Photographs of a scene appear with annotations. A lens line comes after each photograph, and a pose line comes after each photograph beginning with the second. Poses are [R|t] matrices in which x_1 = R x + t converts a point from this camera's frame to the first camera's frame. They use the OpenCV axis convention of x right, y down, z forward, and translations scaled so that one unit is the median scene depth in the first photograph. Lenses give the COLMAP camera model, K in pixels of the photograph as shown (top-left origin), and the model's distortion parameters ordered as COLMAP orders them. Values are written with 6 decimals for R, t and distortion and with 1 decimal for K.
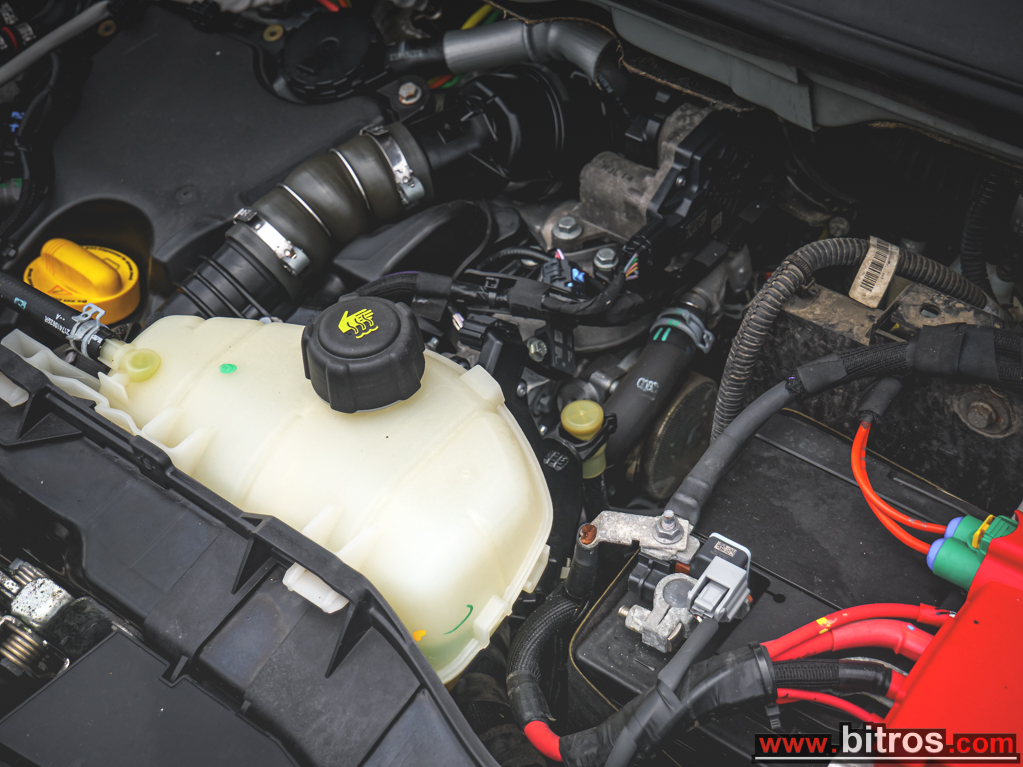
lens RADIAL K [[1646.4, 0, 505.6], [0, 1646.4, 388.8], [0, 0, 1]] dist [0.028153, 0.000000]
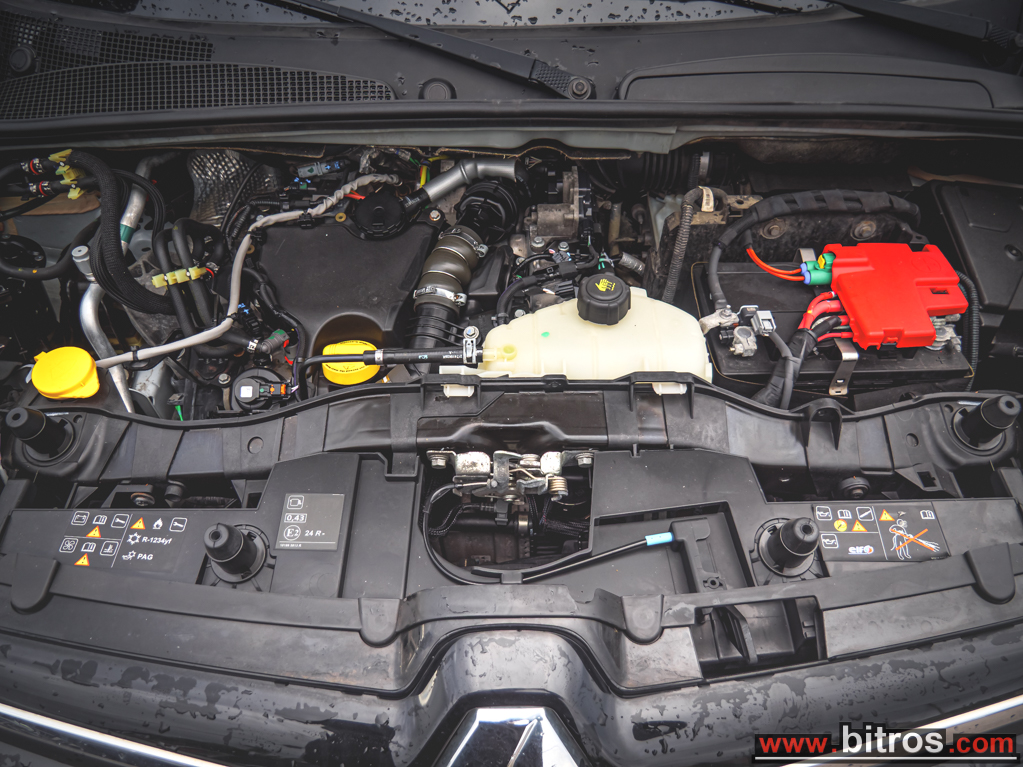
lens RADIAL K [[753.8, 0, 512.1], [0, 753.8, 386.4], [0, 0, 1]] dist [-0.049383, 0.019879]
pose [[0.770012, -0.447106, 0.455167, -0.689381], [0.419215, 0.892332, 0.167337, -0.136847], [-0.480978, 0.061961, 0.874540, 0.161709]]
